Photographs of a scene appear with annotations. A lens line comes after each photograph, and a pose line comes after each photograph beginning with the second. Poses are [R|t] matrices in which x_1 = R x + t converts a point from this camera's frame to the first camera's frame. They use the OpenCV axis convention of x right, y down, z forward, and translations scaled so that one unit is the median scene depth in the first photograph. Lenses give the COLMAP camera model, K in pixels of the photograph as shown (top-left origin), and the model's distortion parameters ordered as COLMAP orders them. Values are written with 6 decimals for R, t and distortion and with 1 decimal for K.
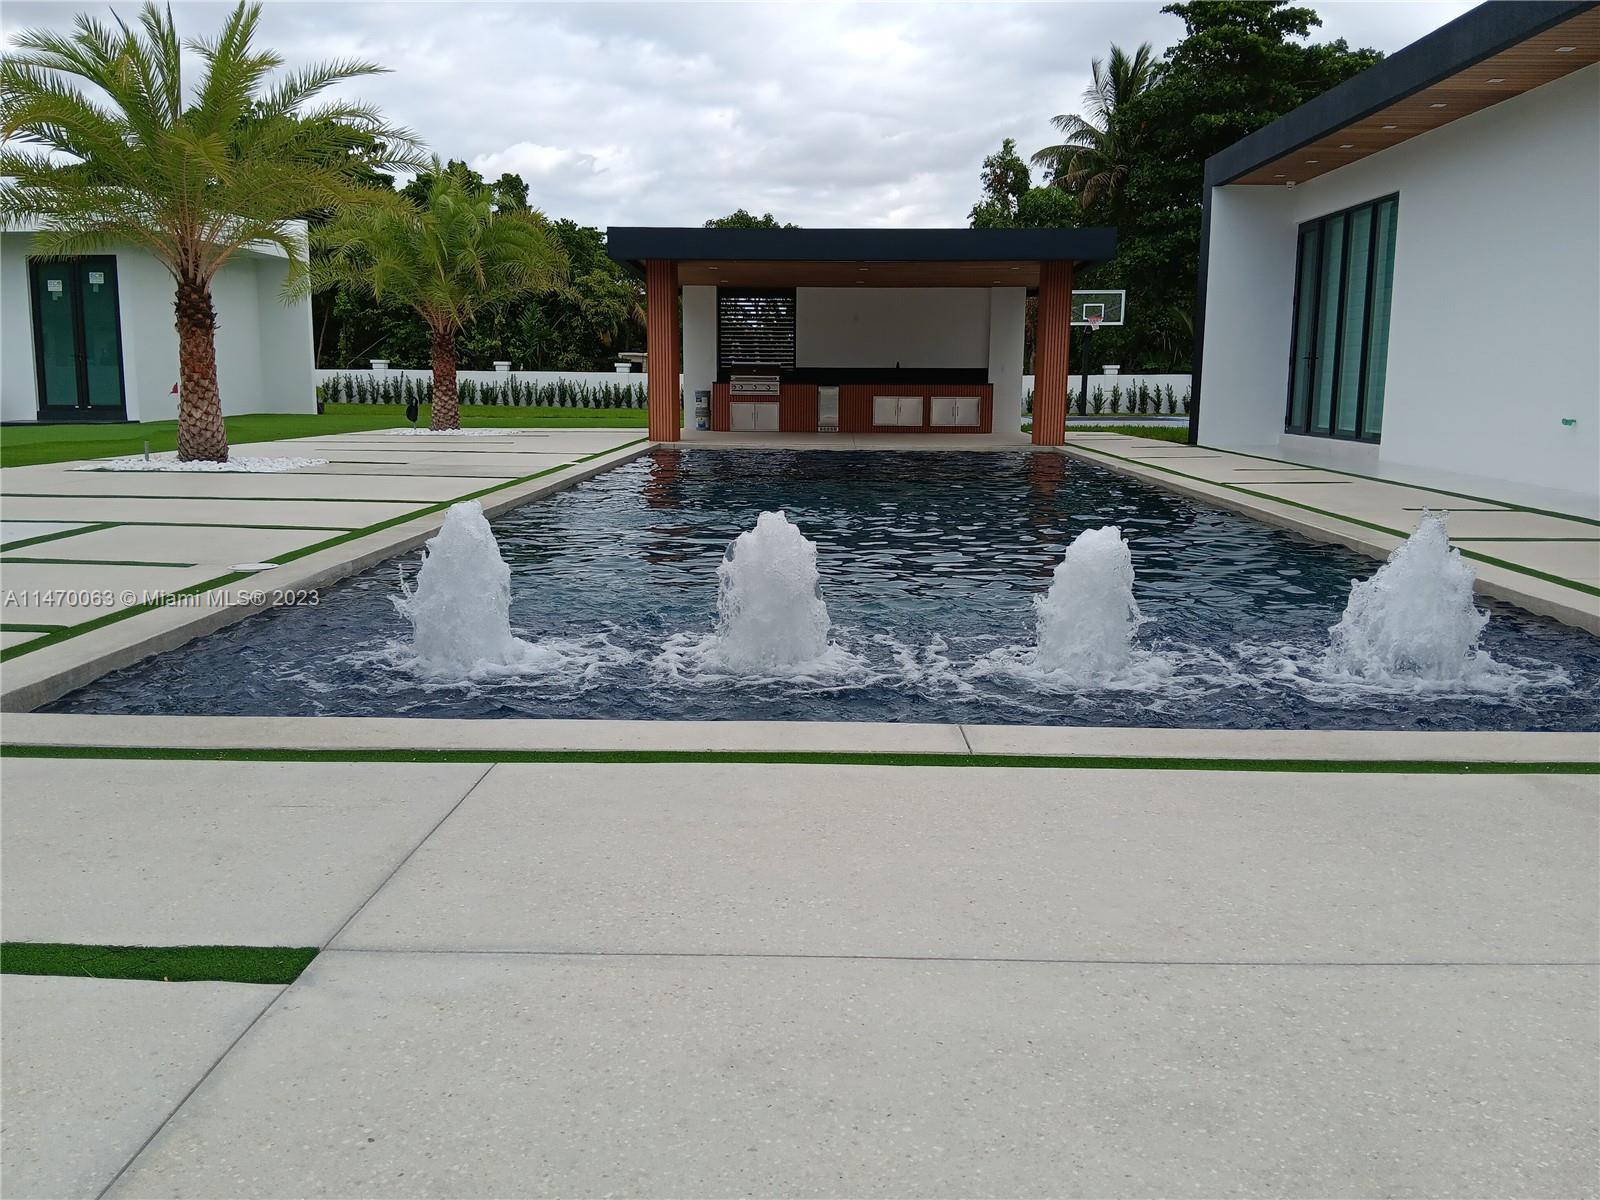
lens RADIAL K [[1319.0, 0, 807.4], [0, 1319.0, 602.8], [0, 0, 1]] dist [0.091392, -0.176983]
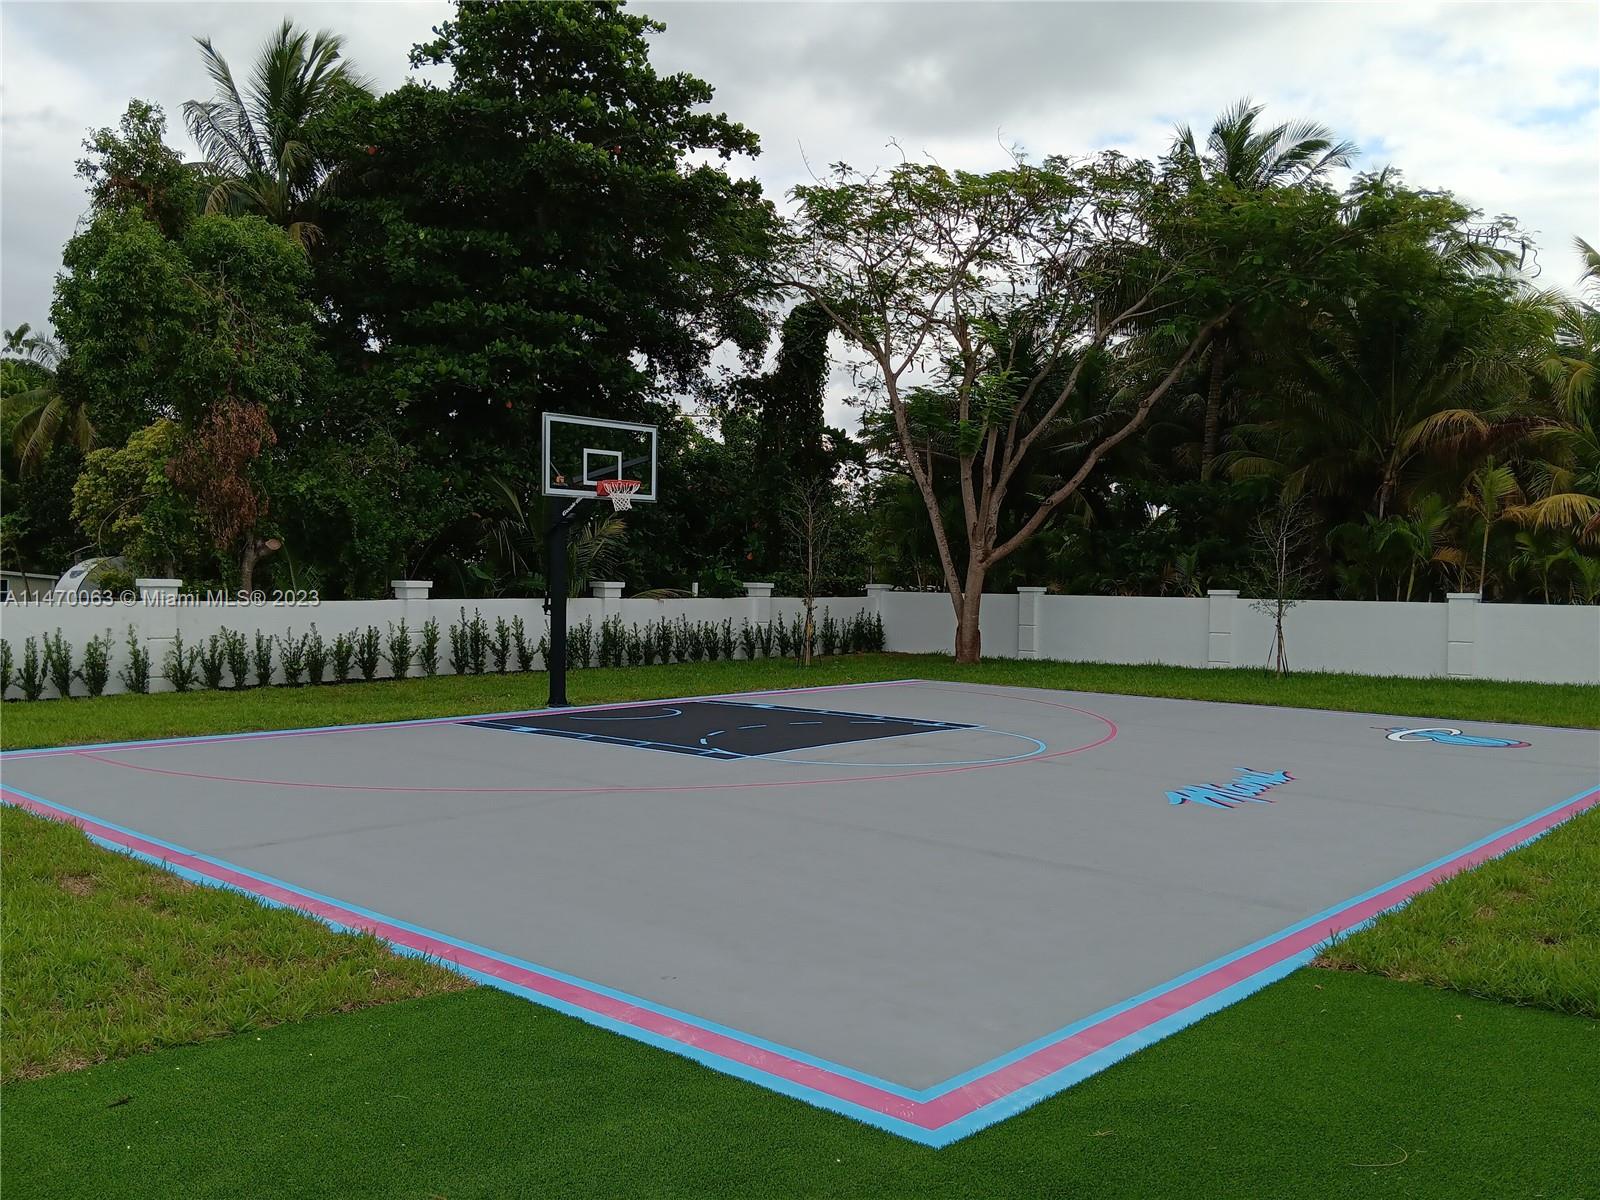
lens RADIAL K [[1363.1, 0, 806.8], [0, 1363.1, 572.2], [0, 0, 1]] dist [0.004831, -0.000385]
pose [[0.656733, 0.003701, 0.754114, -0.069099], [0.122838, 0.986108, -0.111815, -0.119723], [-0.744051, 0.166067, 0.647155, 0.626062]]
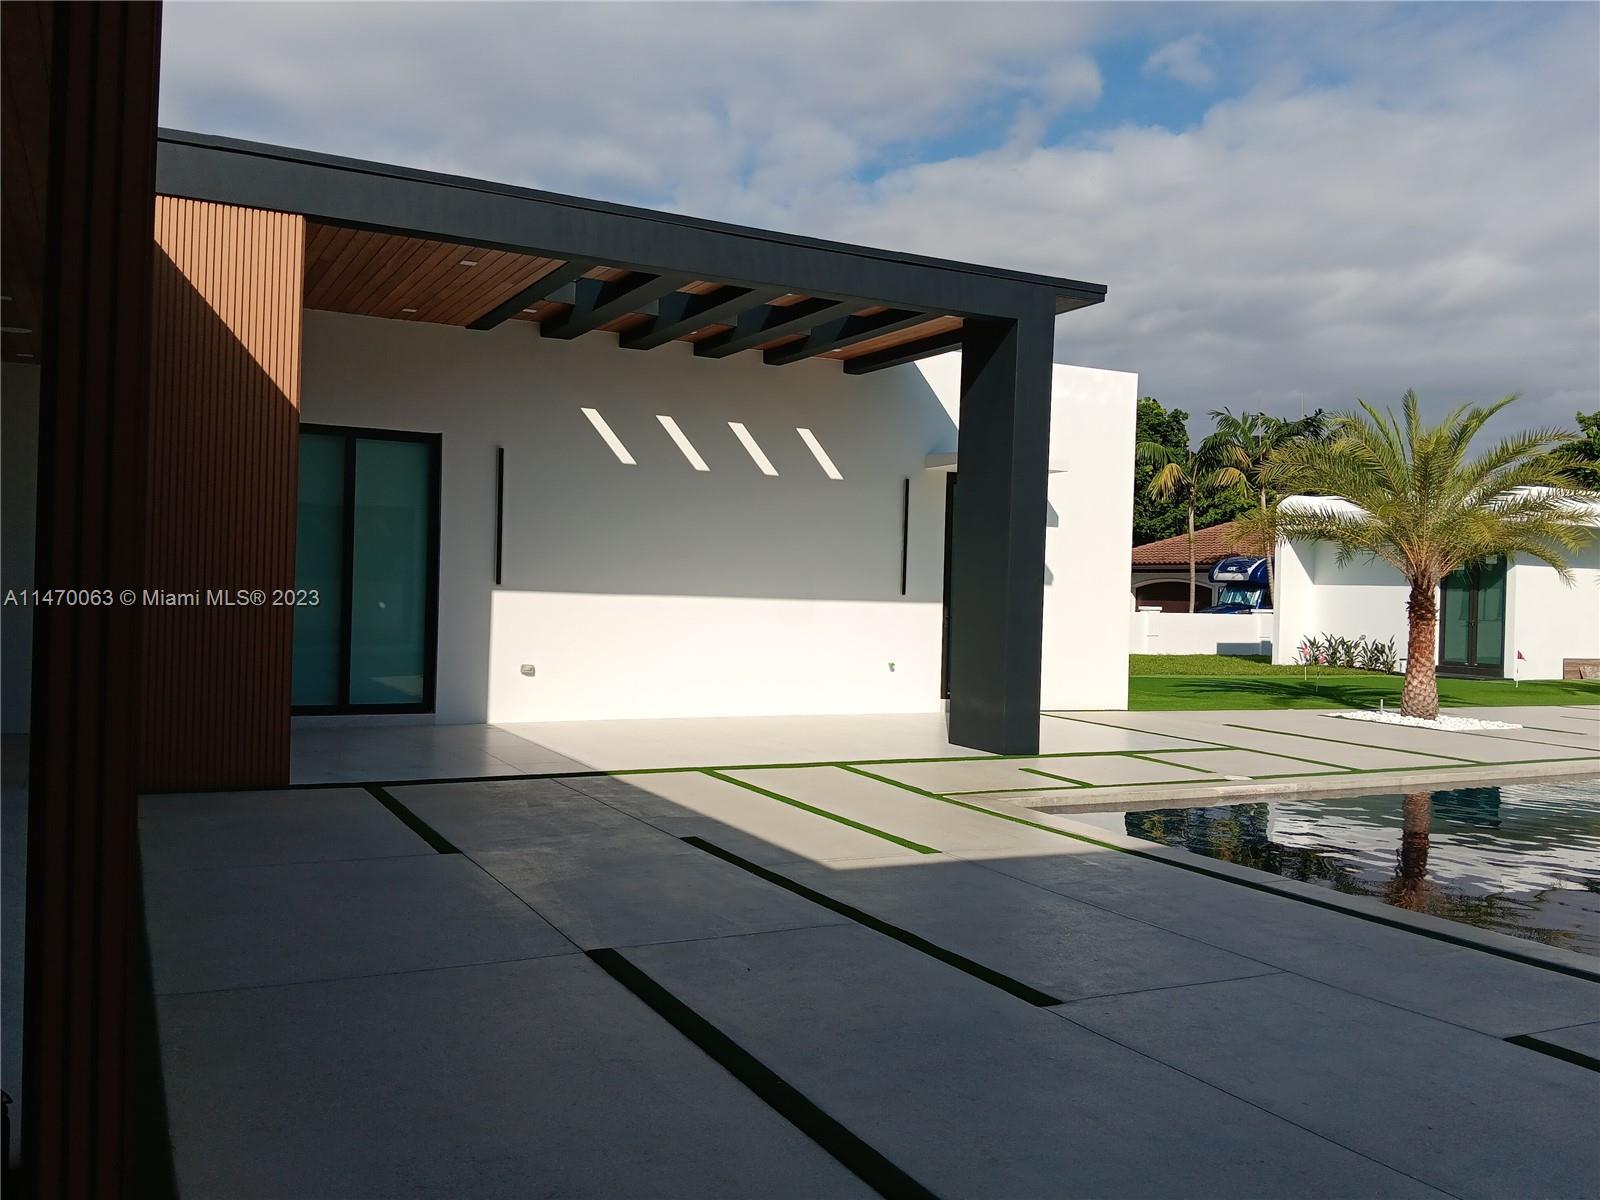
lens RADIAL K [[1311.5, 0, 819.3], [0, 1311.5, 590.5], [0, 0, 1]] dist [0.112919, -0.212265]
pose [[0.486789, 0.008514, -0.873478, 0.135032], [-0.173944, 0.980871, -0.087379, -0.003317], [0.856025, 0.194471, 0.478959, -0.056740]]
